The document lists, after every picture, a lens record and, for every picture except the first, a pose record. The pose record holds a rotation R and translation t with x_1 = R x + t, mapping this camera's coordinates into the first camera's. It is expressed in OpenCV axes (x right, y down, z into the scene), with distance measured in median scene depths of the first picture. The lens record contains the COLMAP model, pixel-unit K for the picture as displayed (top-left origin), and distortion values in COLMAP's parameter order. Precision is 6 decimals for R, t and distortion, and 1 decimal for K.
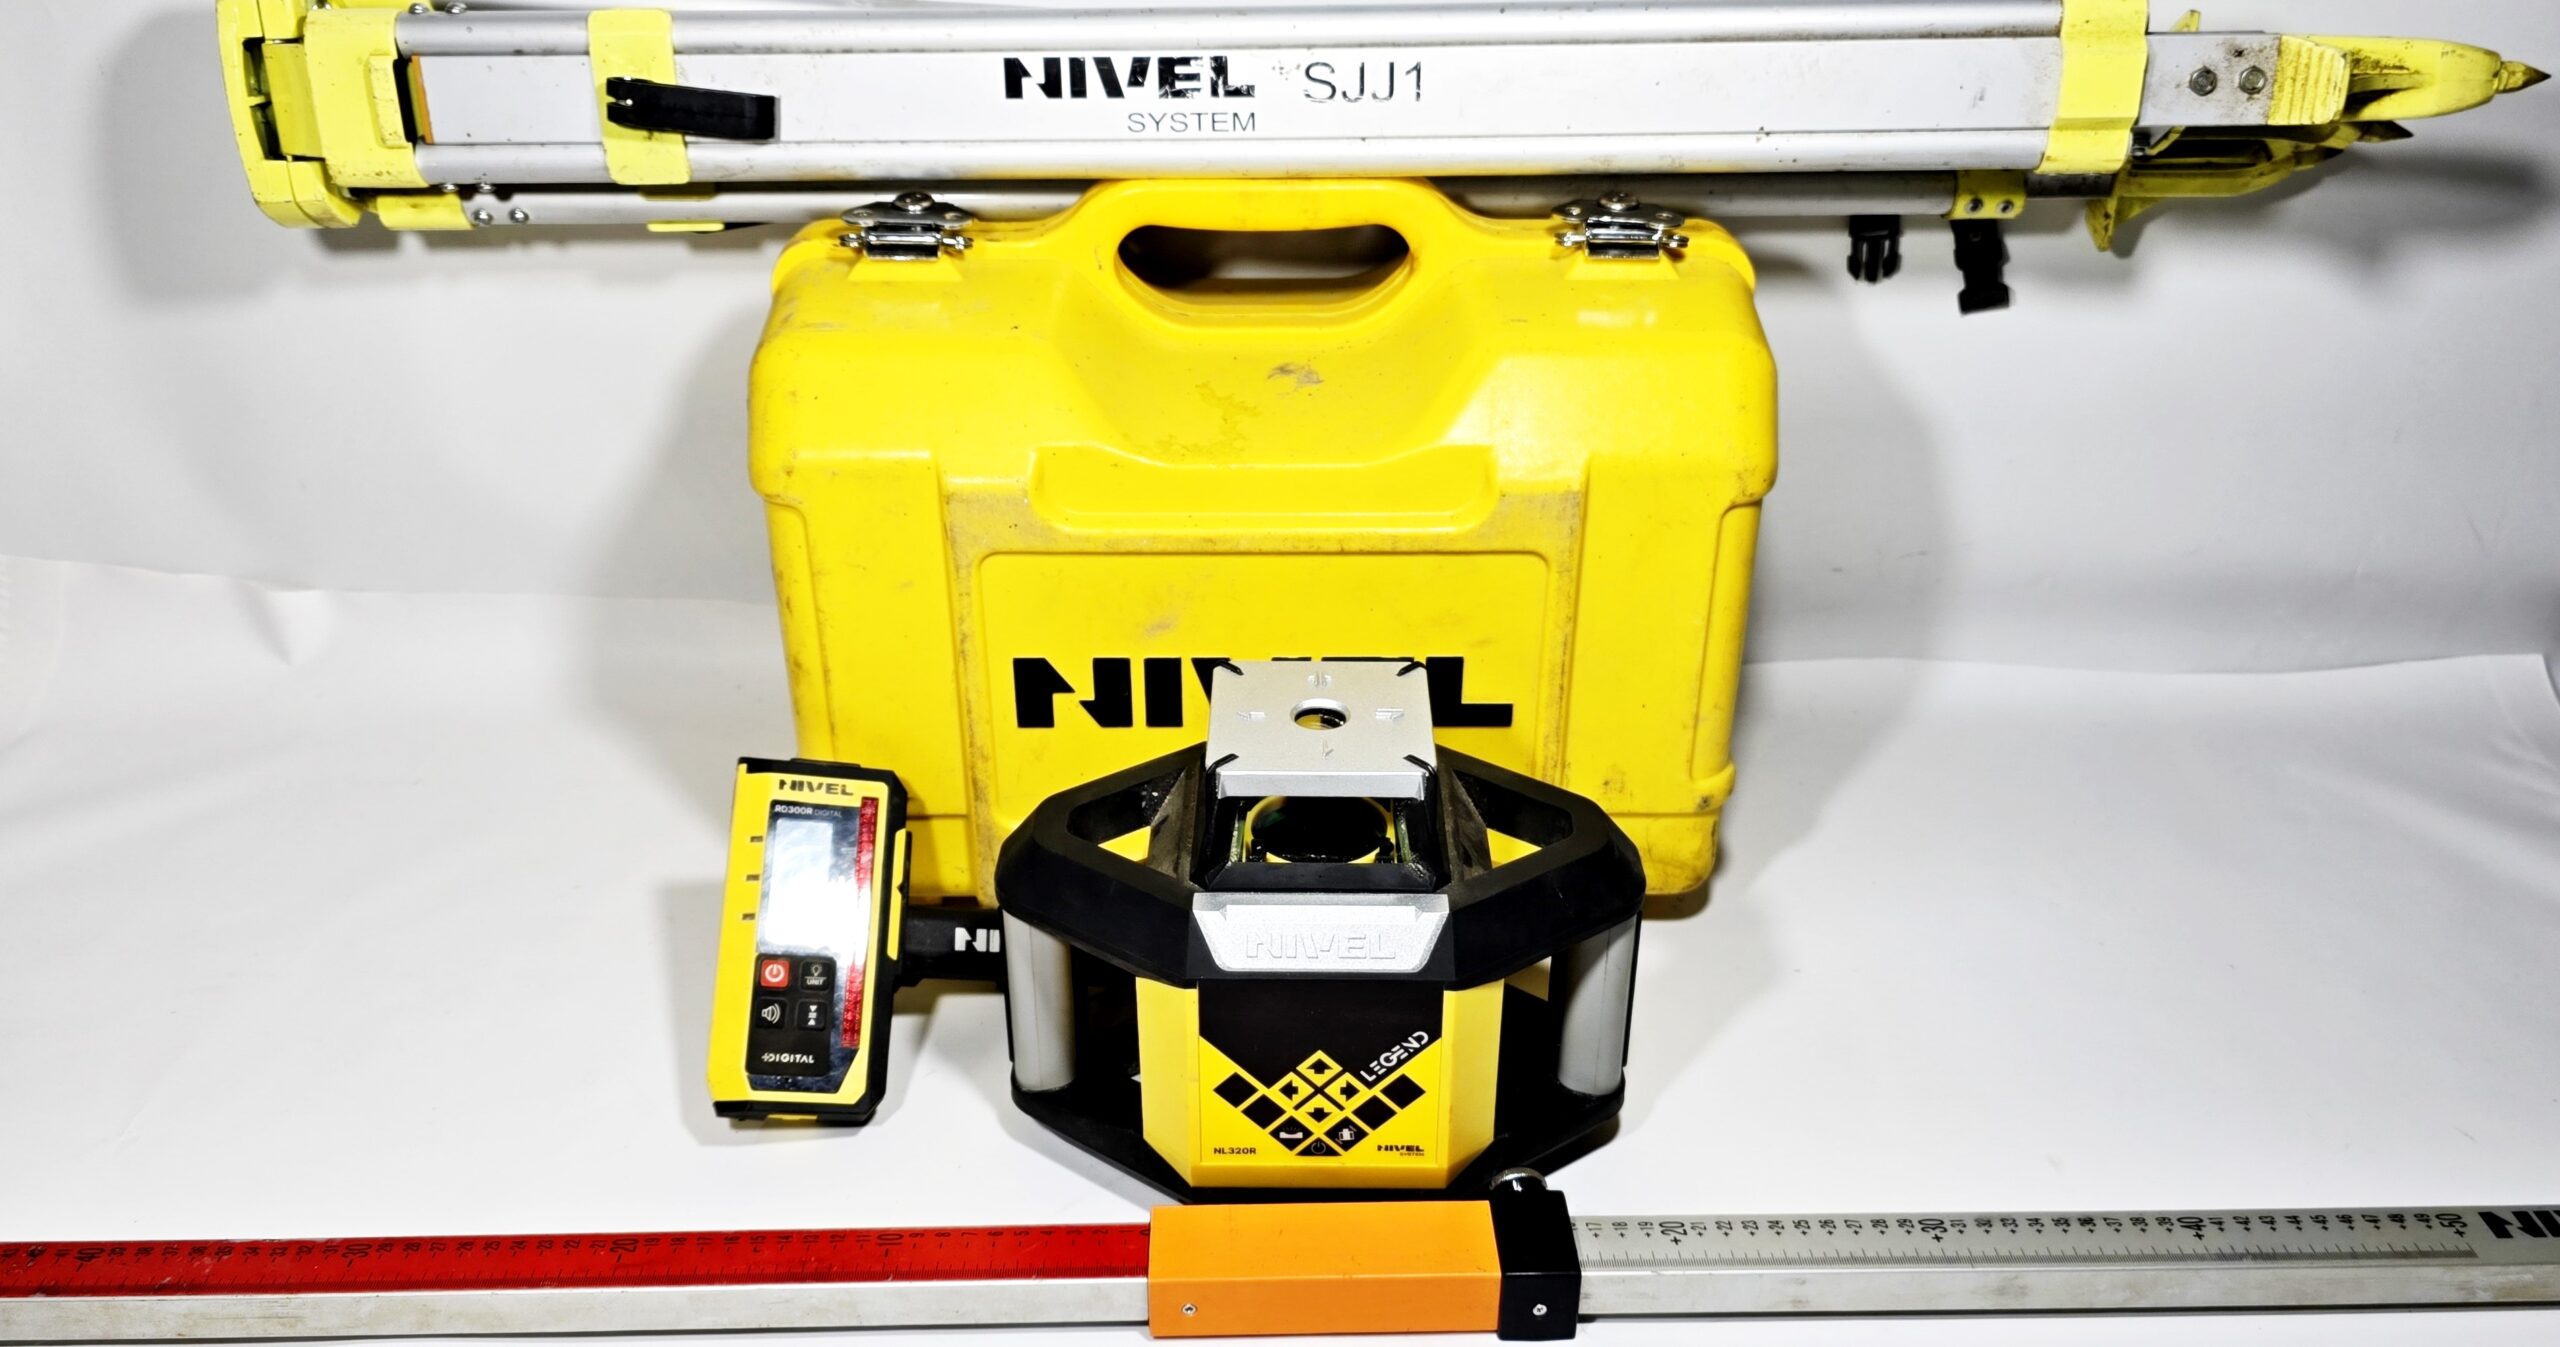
lens RADIAL K [[2016.4, 0, 1280.0], [0, 2016.4, 673.5], [0, 0, 1]] dist [0.005194, 0.001205]
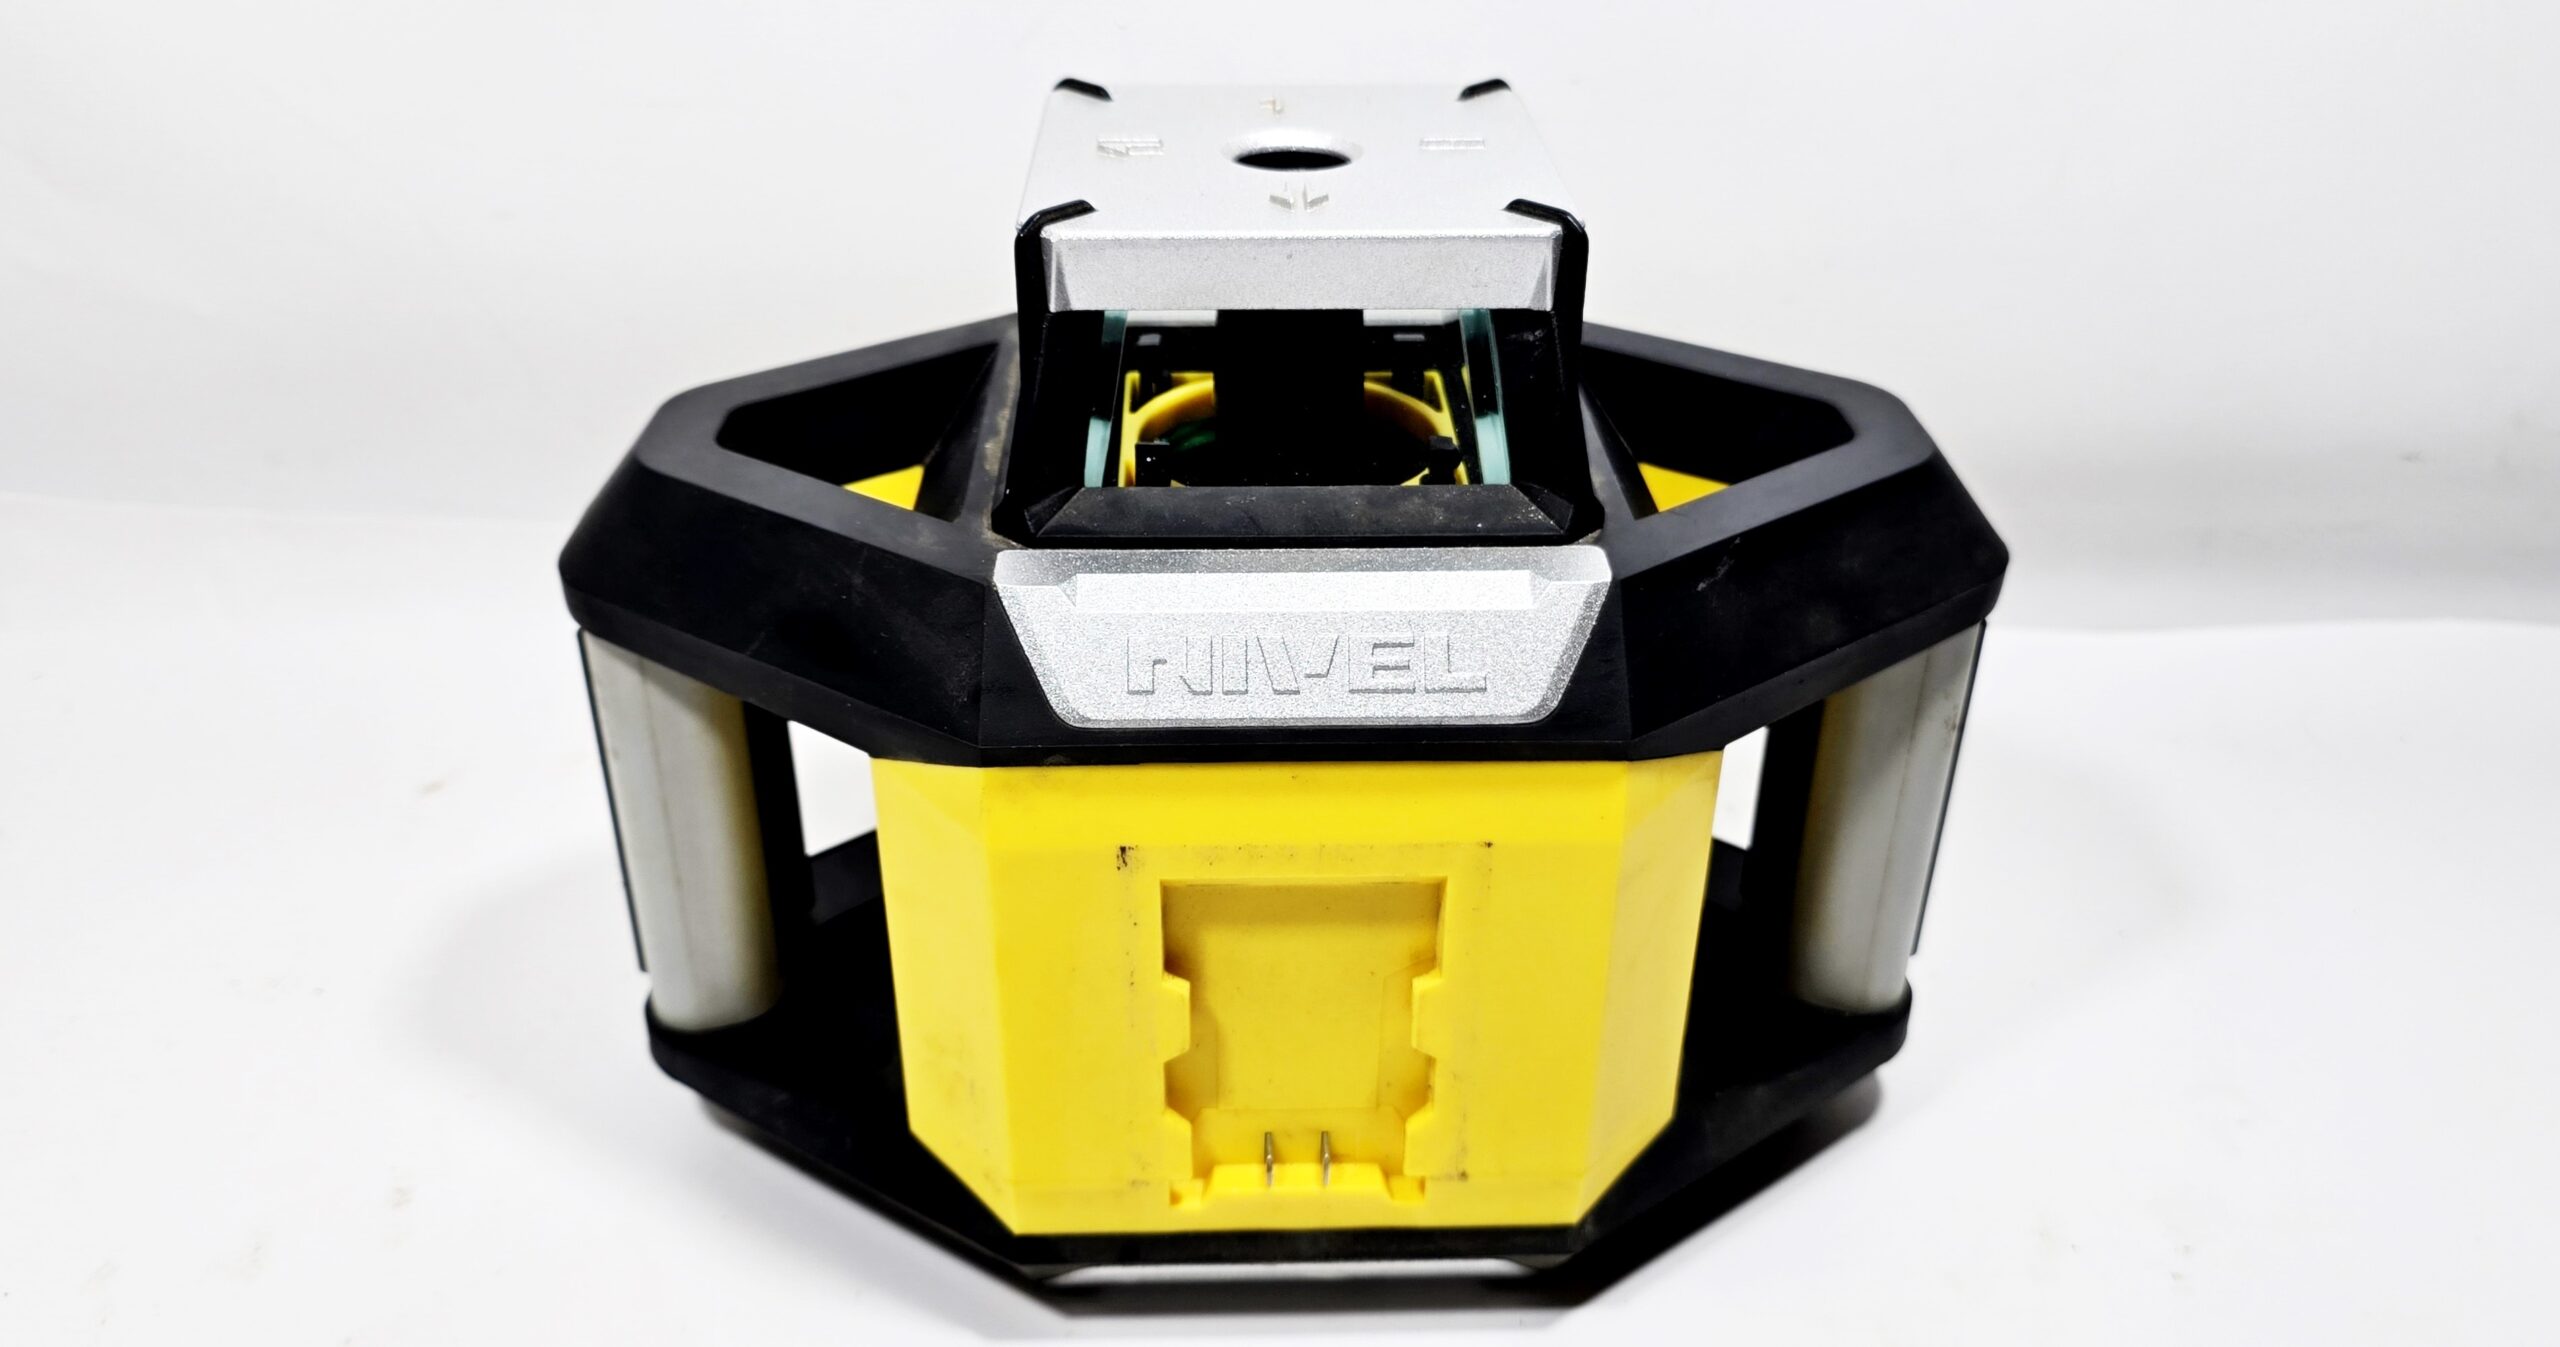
lens RADIAL K [[2016.4, 0, 1280.0], [0, 2016.4, 673.5], [0, 0, 1]] dist [0.005194, 0.001205]
pose [[0.998419, -0.016916, 0.053601, -0.007134], [0.015563, 0.999552, 0.025547, 0.122333], [-0.054009, -0.024673, 0.998236, 0.569097]]
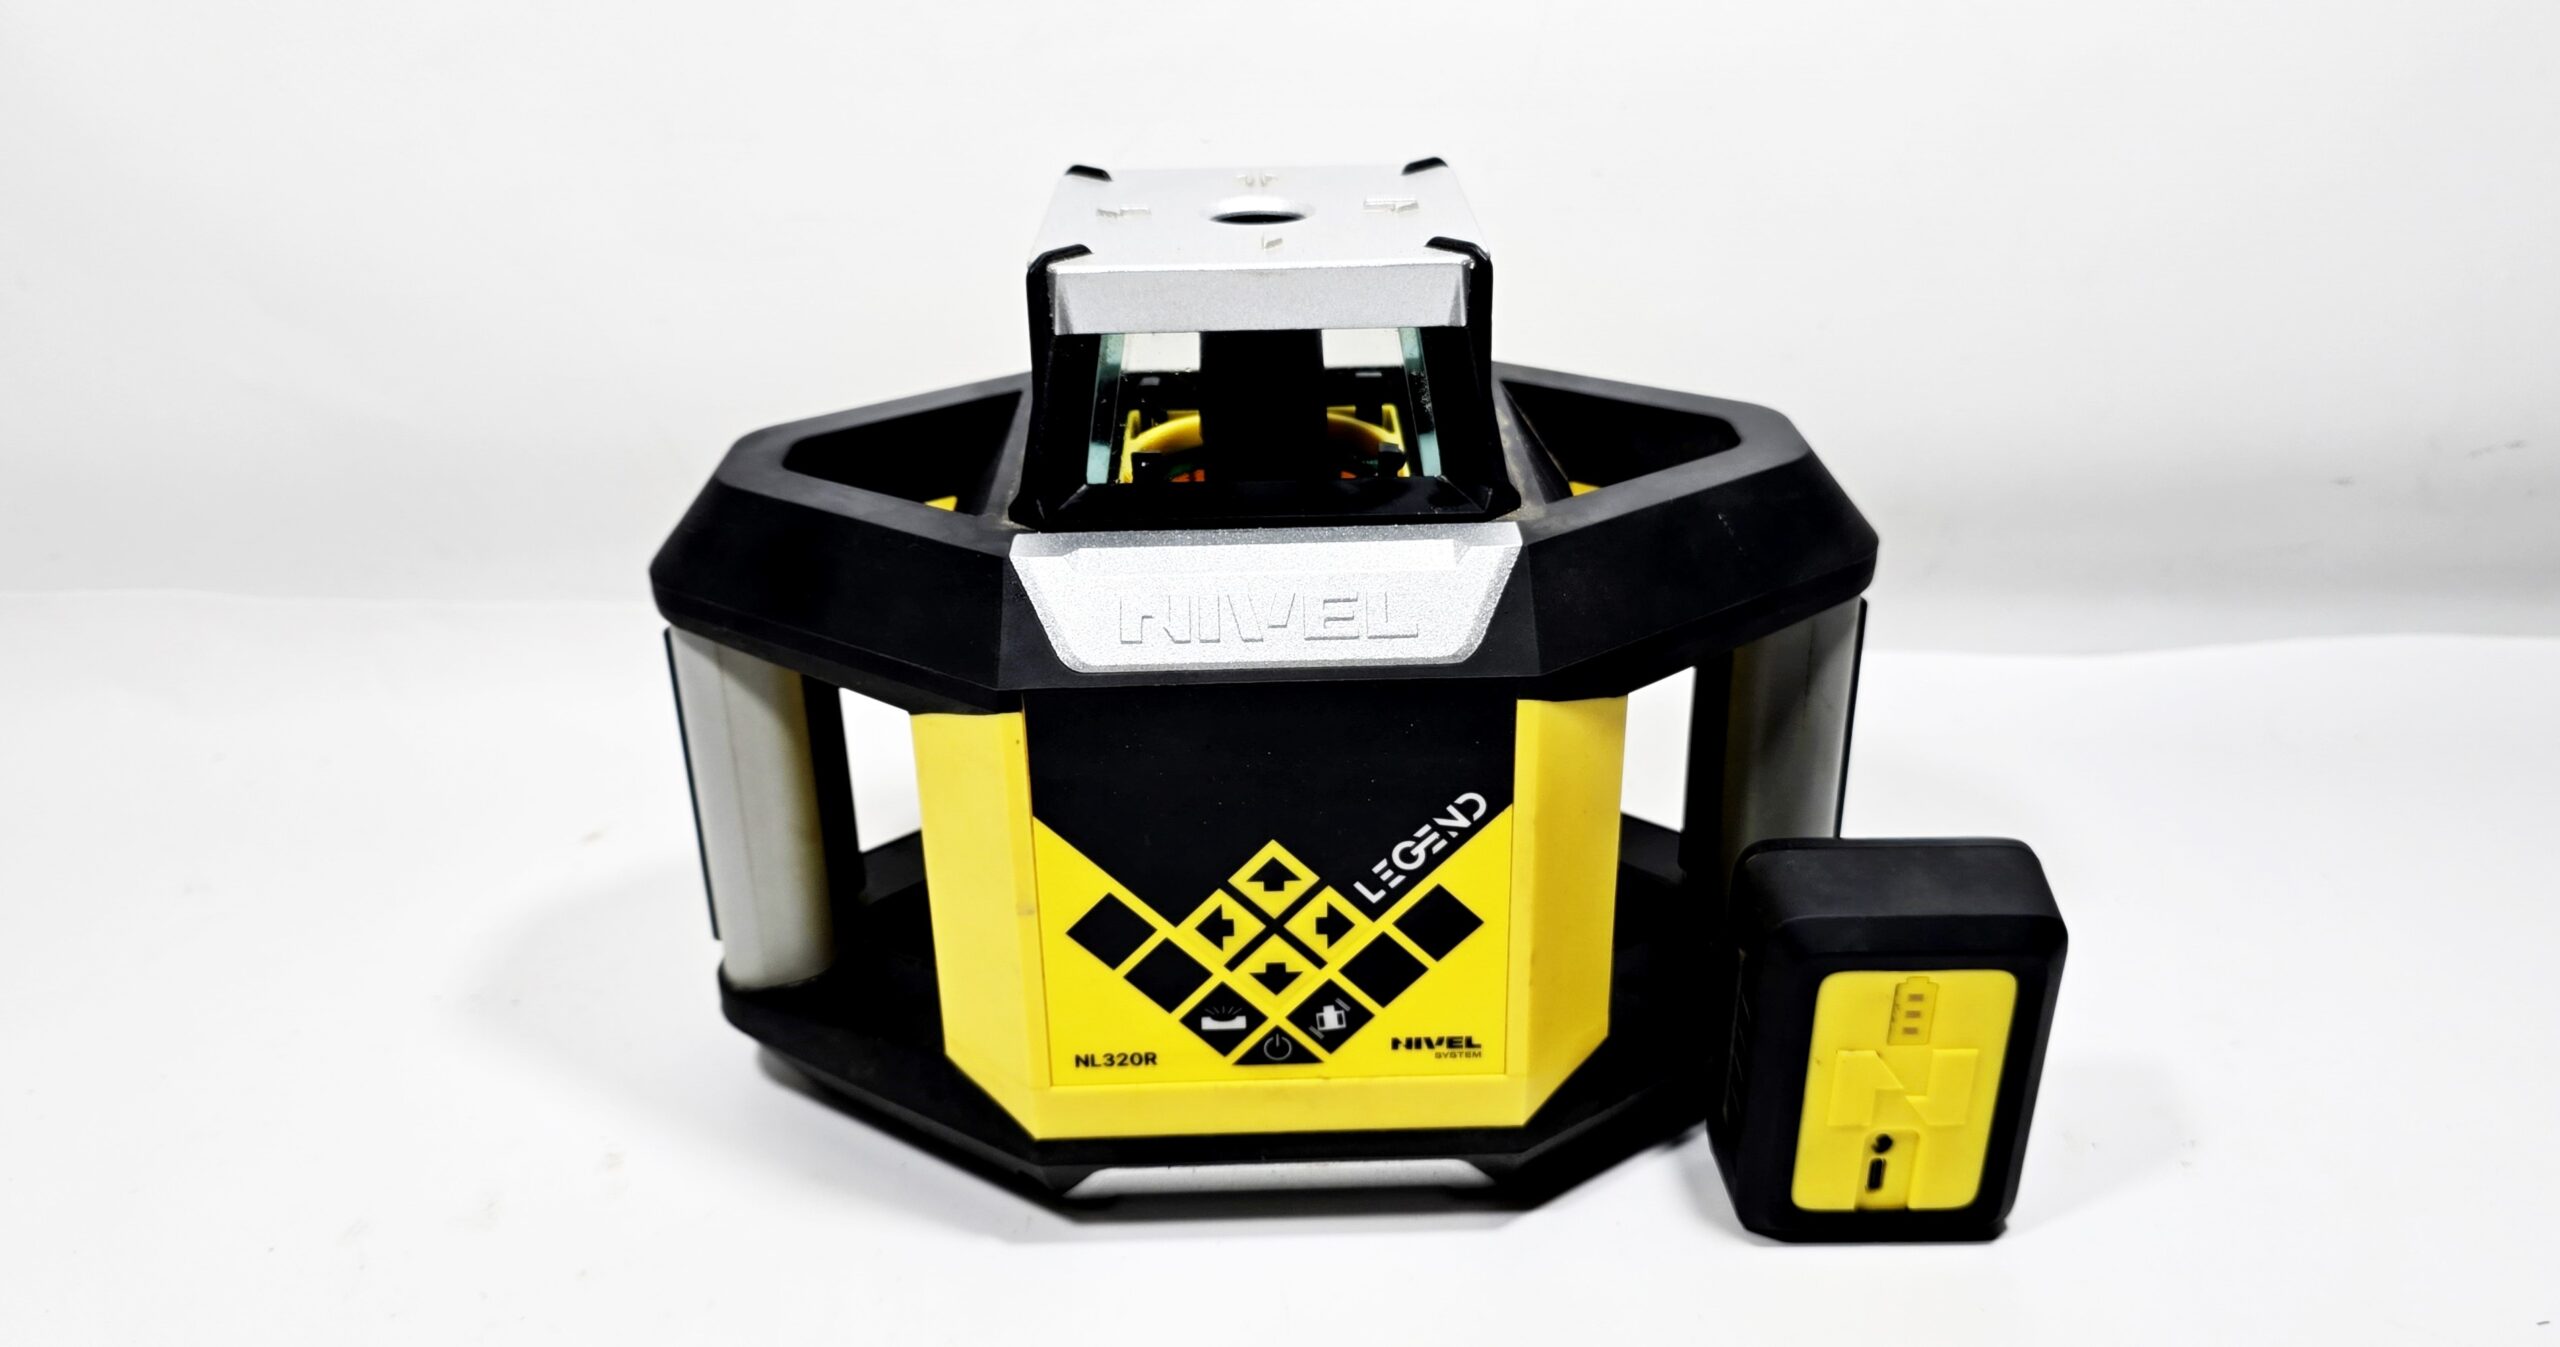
lens RADIAL K [[2032.7, 0, 1298.2], [0, 2032.7, 682.7], [0, 0, 1]] dist [-0.001006, -0.000688]
pose [[0.998947, -0.030619, 0.034171, 0.009618], [0.032550, 0.997817, -0.057461, 0.174902], [-0.032337, 0.058513, 0.997763, 0.483139]]
